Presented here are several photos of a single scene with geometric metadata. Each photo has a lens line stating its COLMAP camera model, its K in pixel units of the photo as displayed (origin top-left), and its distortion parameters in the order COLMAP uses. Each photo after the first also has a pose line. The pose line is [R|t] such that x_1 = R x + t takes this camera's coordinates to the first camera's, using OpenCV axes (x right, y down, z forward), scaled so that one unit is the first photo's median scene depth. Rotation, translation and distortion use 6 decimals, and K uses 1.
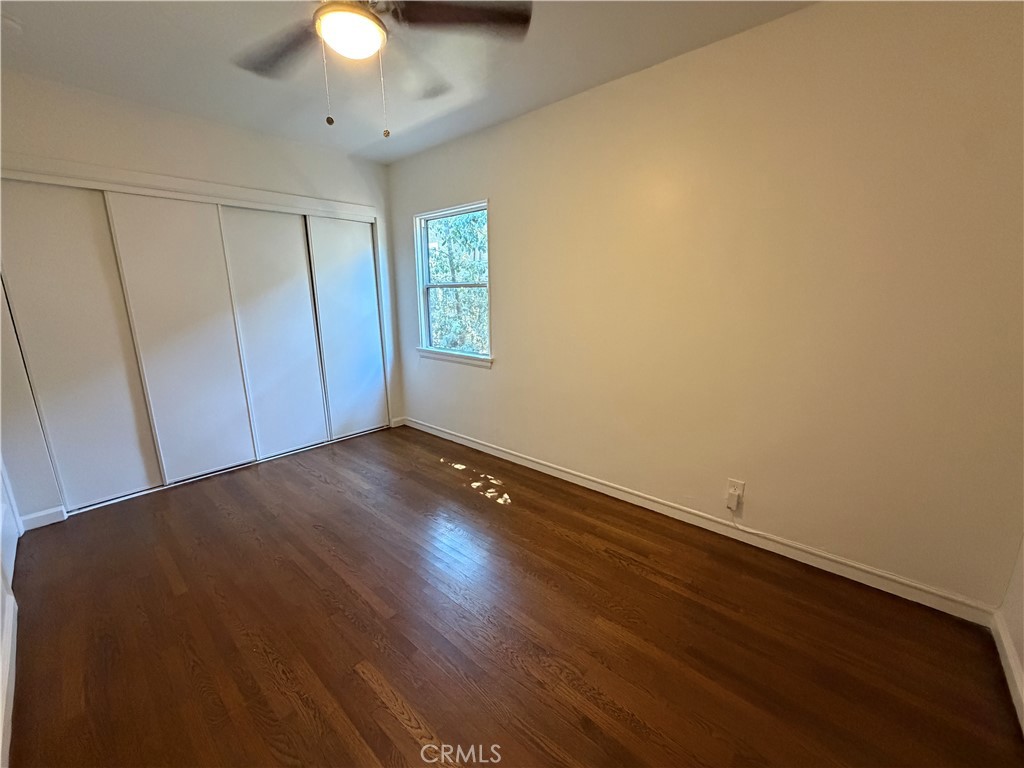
lens RADIAL K [[407.7, 0, 511.5], [0, 407.7, 381.5], [0, 0, 1]] dist [0.000323, -0.000223]
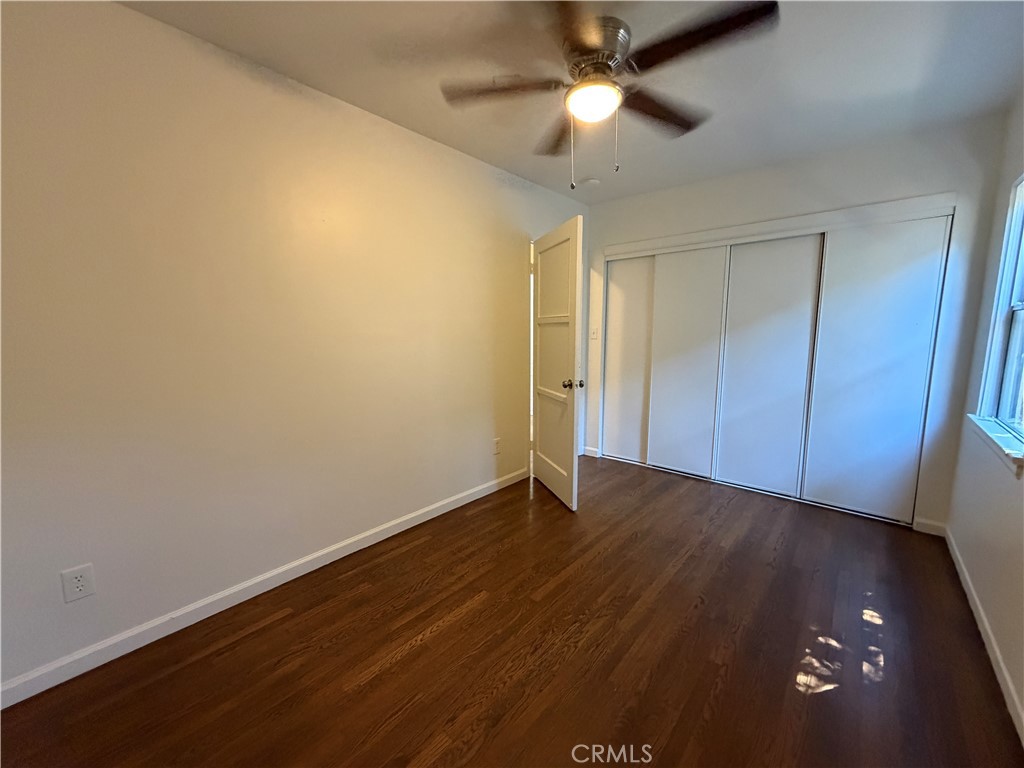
lens RADIAL K [[407.7, 0, 510.5], [0, 407.7, 386.1], [0, 0, 1]] dist [0.000323, -0.000223]
pose [[0.000929, 0.146380, -0.989228, 0.411905], [-0.207778, 0.967668, 0.142994, -0.087778], [0.978175, 0.205407, 0.031314, 0.421435]]
